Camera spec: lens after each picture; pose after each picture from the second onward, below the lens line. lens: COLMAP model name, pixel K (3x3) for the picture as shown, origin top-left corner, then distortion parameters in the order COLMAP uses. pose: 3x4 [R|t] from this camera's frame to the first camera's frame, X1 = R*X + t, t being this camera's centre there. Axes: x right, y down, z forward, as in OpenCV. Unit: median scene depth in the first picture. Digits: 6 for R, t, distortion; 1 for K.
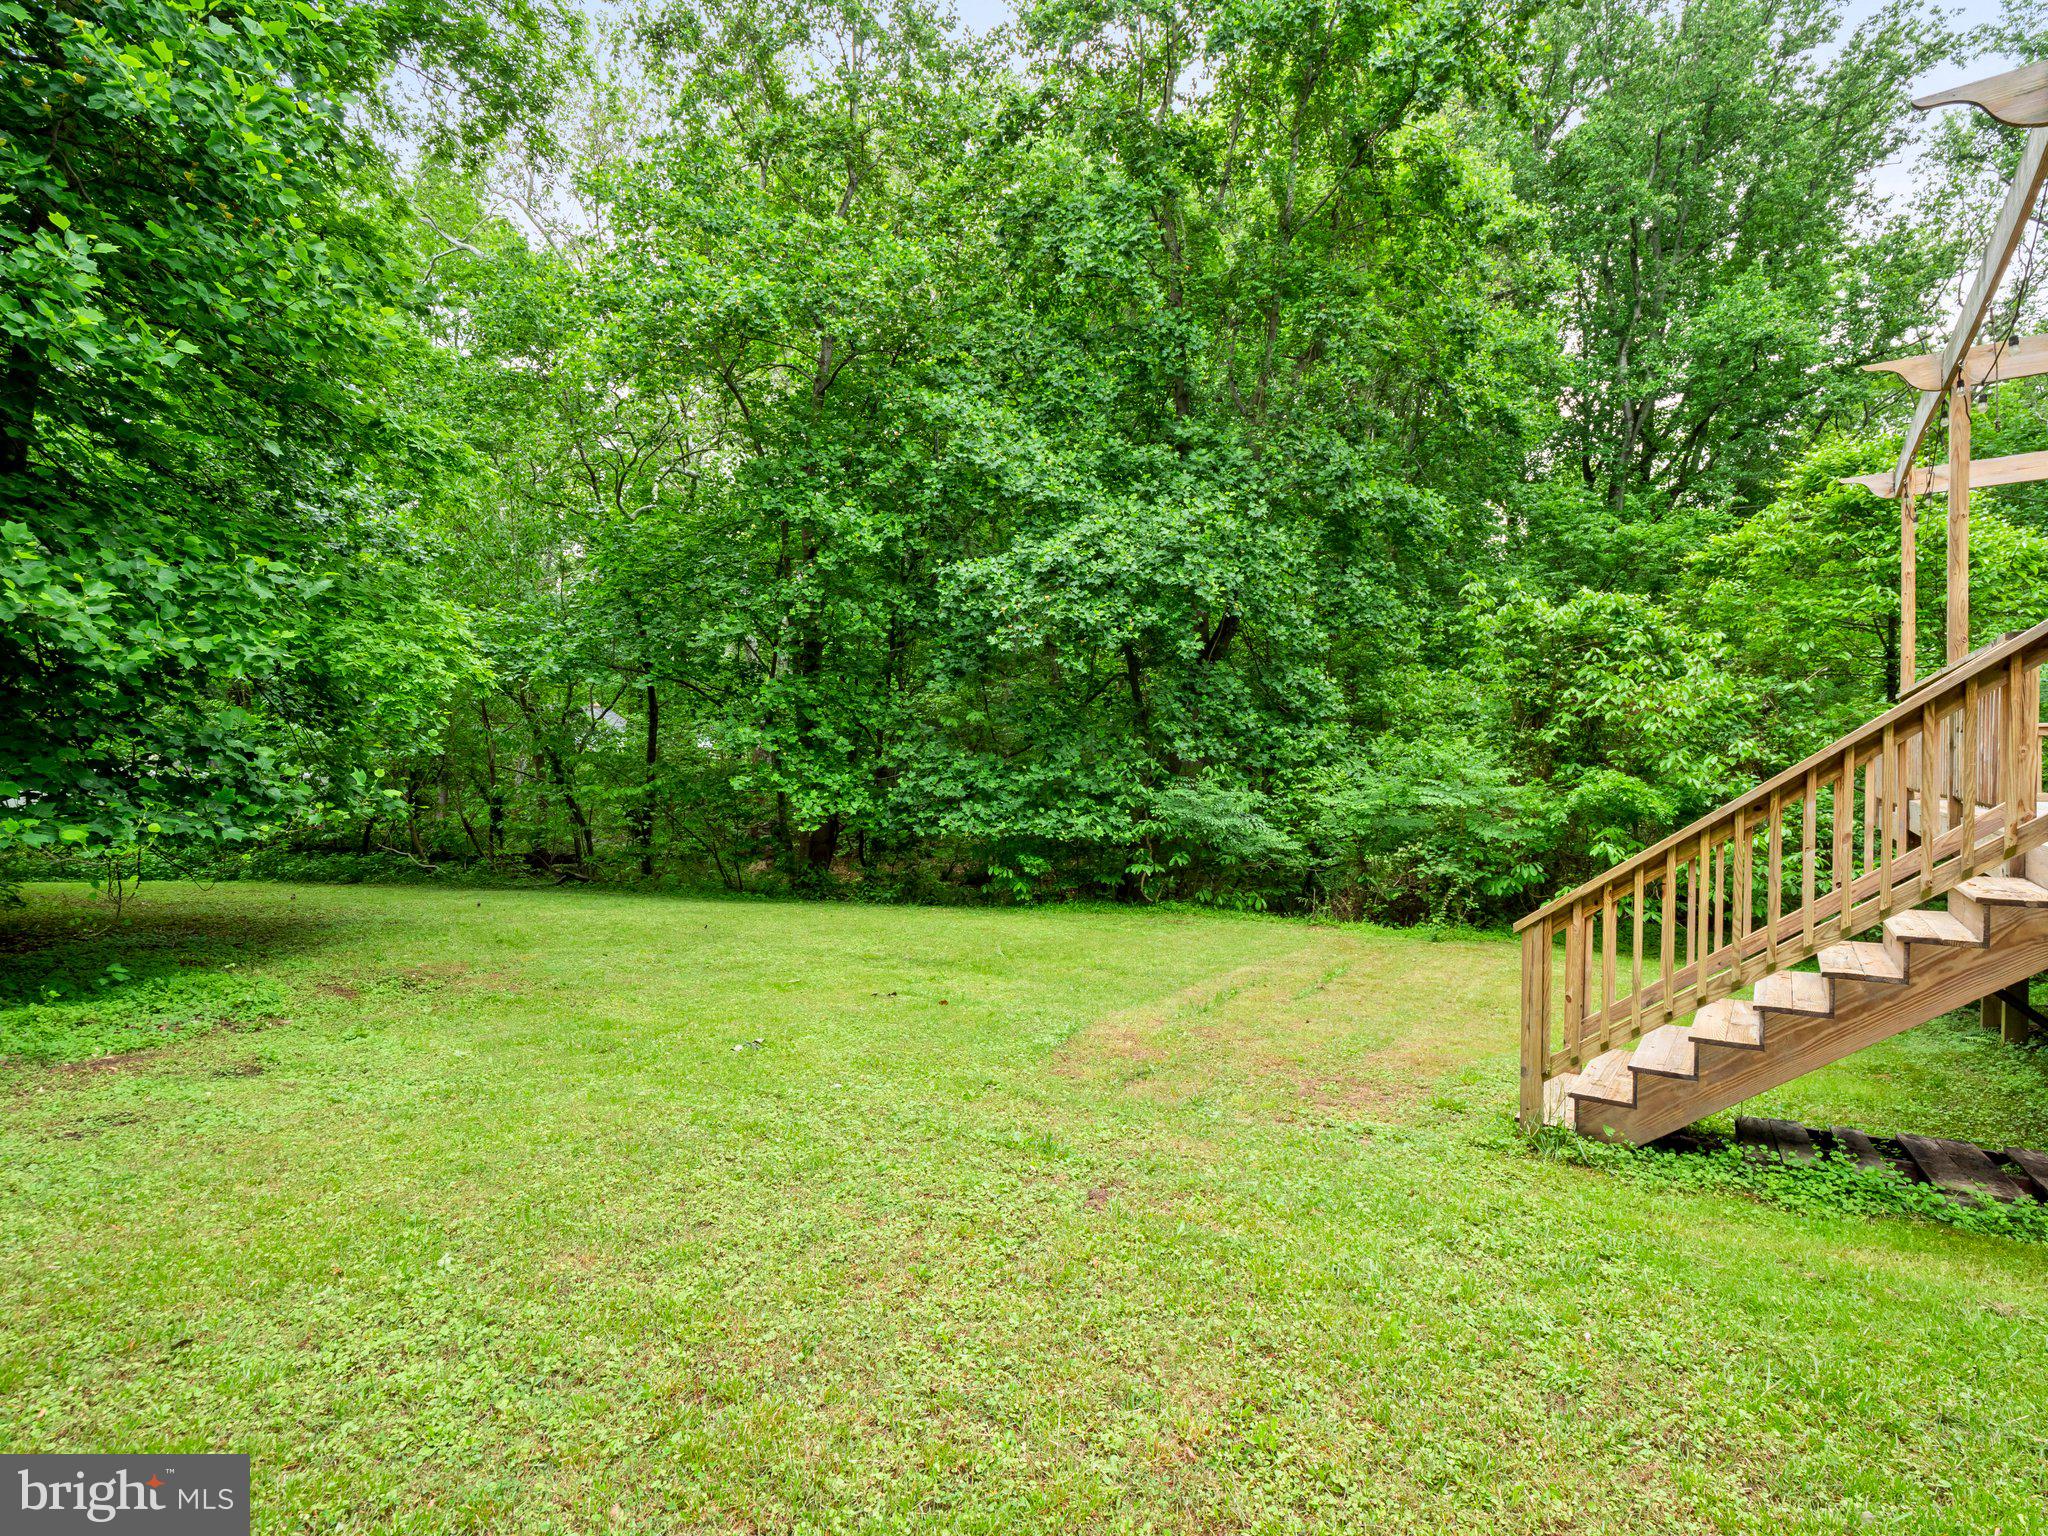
lens RADIAL K [[995.3, 0, 1026.9], [0, 995.3, 768.2], [0, 0, 1]] dist [-0.018260, 0.003592]
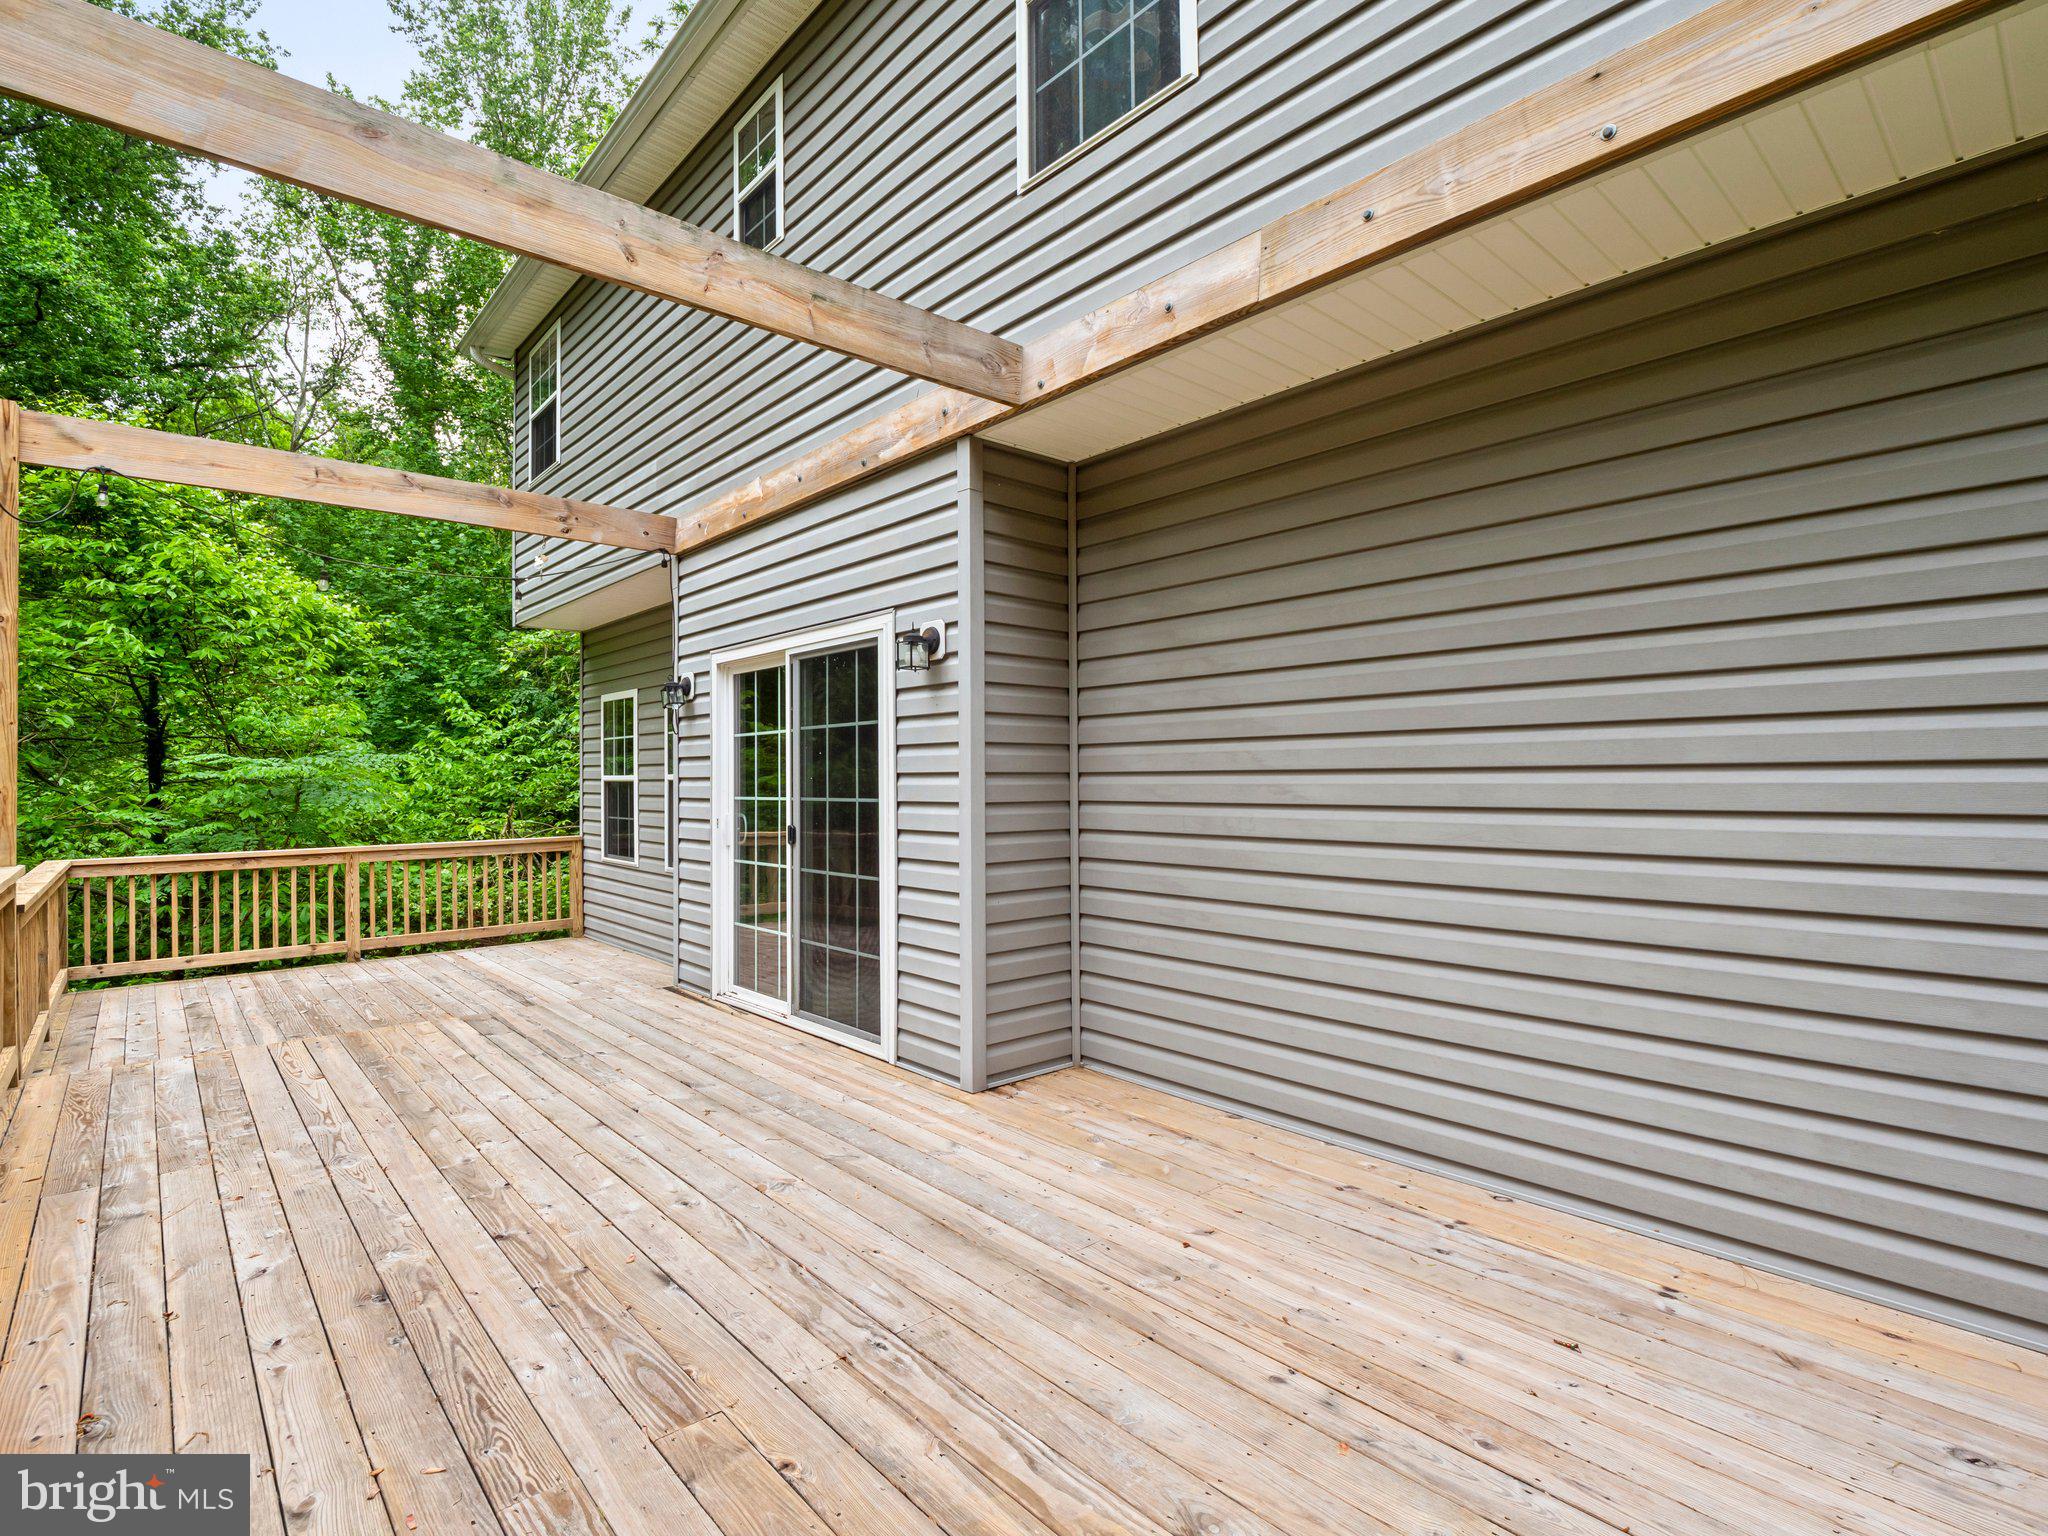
lens RADIAL K [[995.3, 0, 1010.8], [0, 995.3, 766.5], [0, 0, 1]] dist [-0.018260, 0.003592]
pose [[0.190596, 0.010682, 0.981611, 0.254397], [0.017036, 0.999754, -0.014187, -0.052698], [-0.981521, 0.019427, 0.190367, 0.205179]]
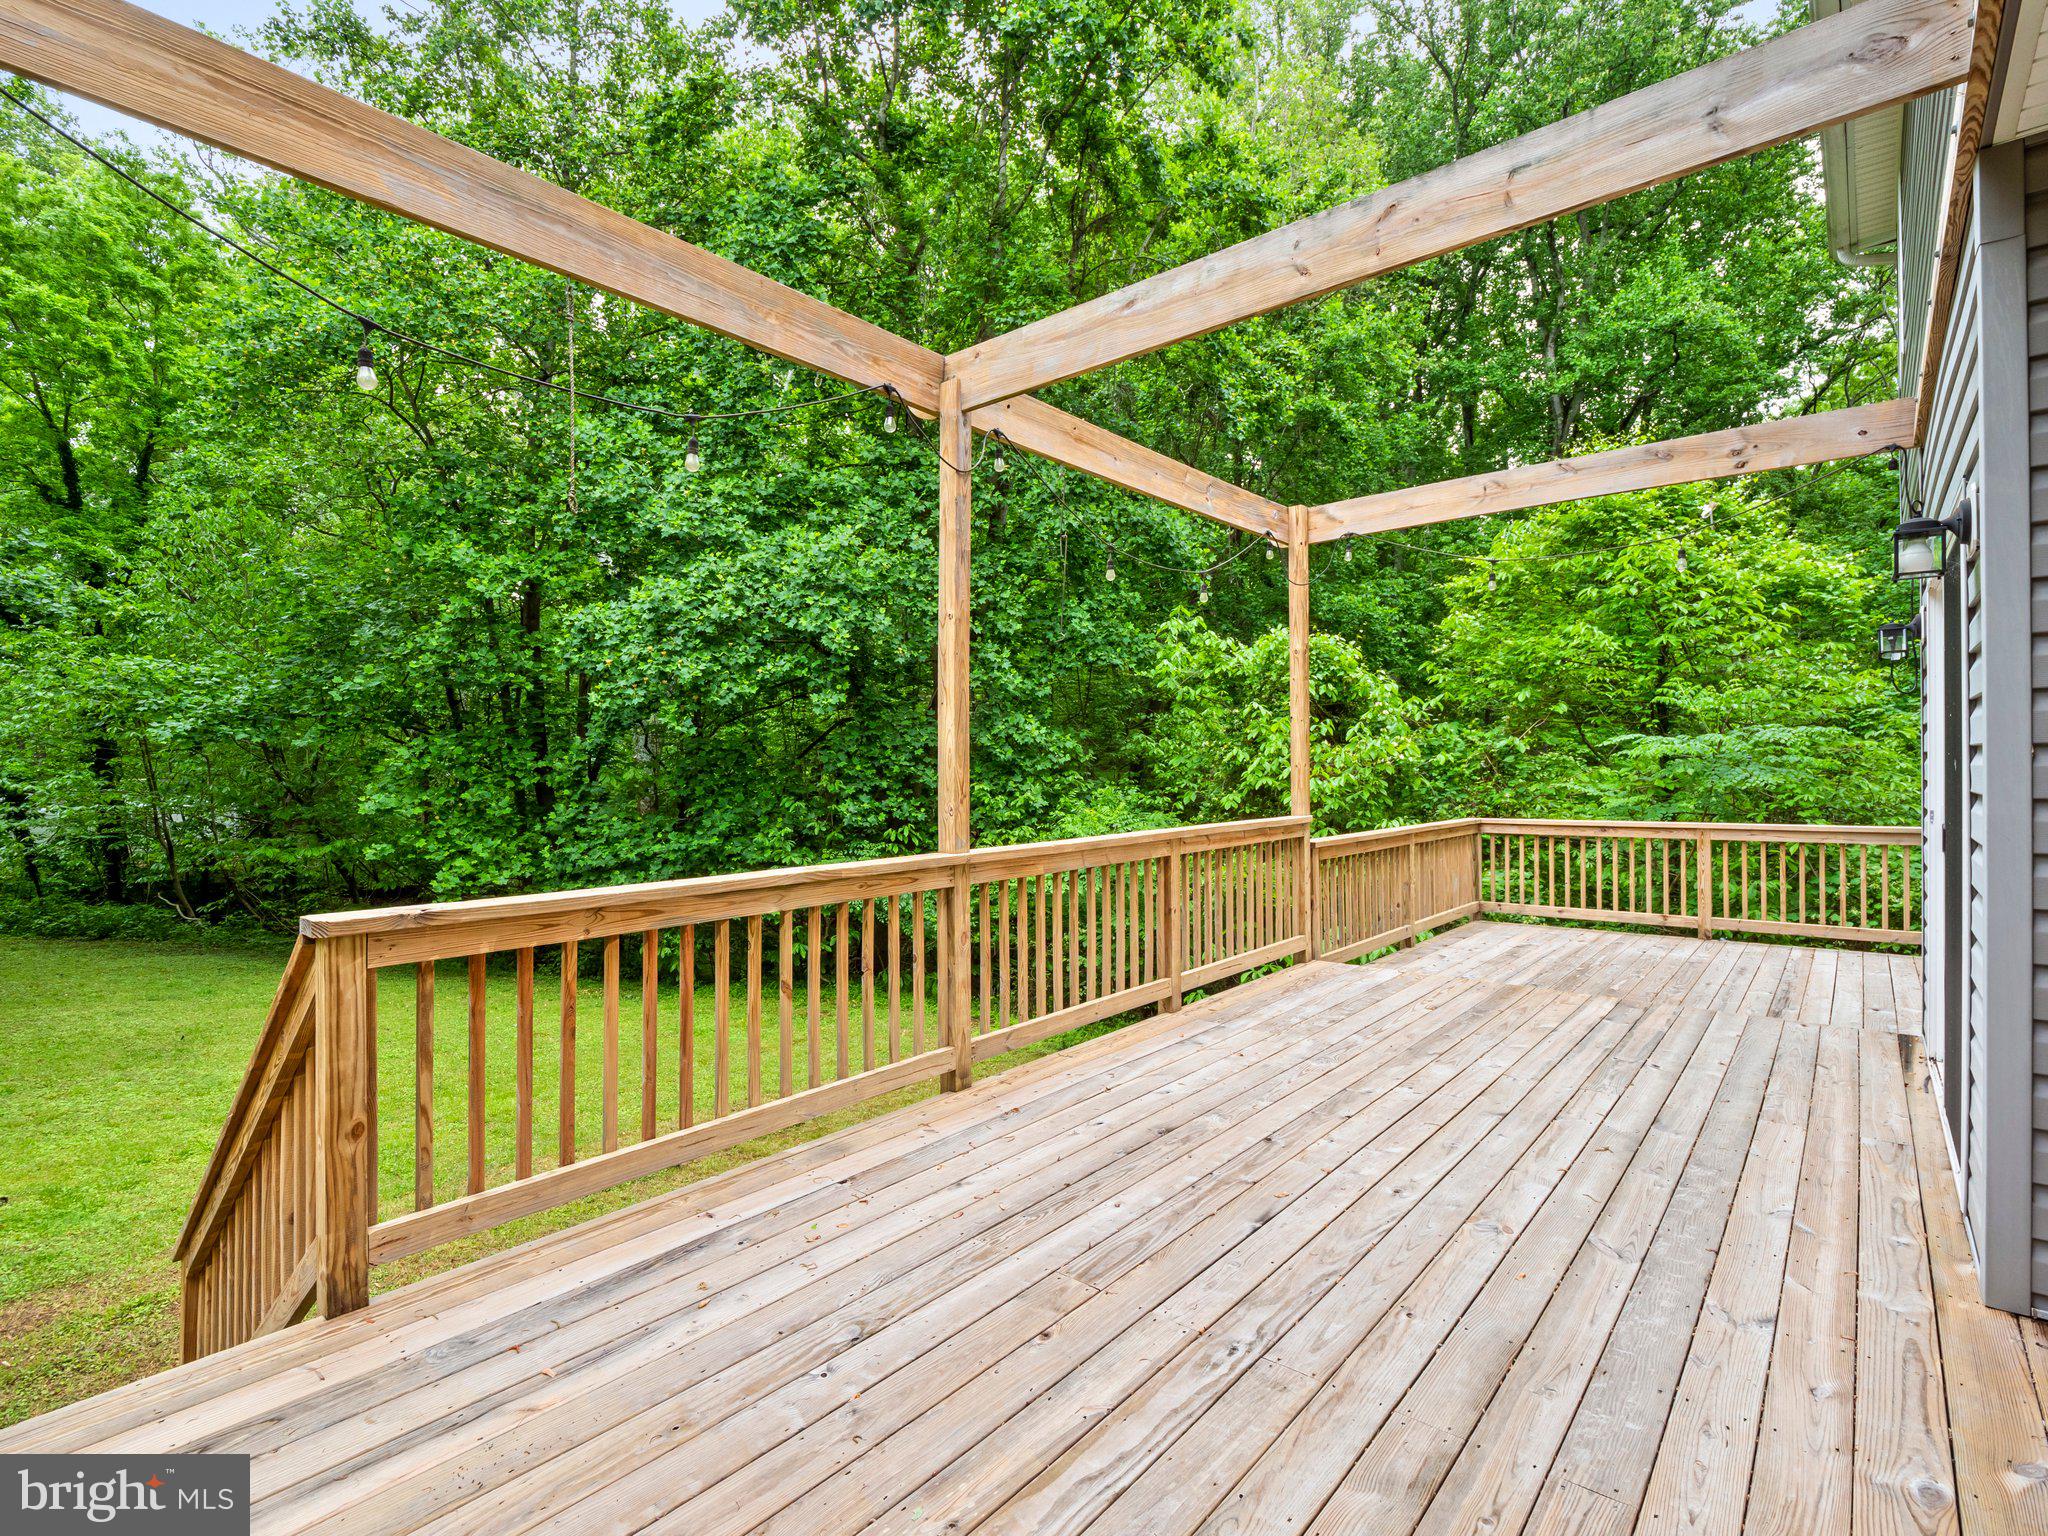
lens RADIAL K [[995.3, 0, 1019.0], [0, 995.3, 760.6], [0, 0, 1]] dist [-0.018260, 0.003592]
pose [[0.998451, -0.008018, -0.055061, 0.353903], [0.007267, 0.999878, -0.013838, -0.051921], [0.055165, 0.013416, 0.998387, 0.125488]]
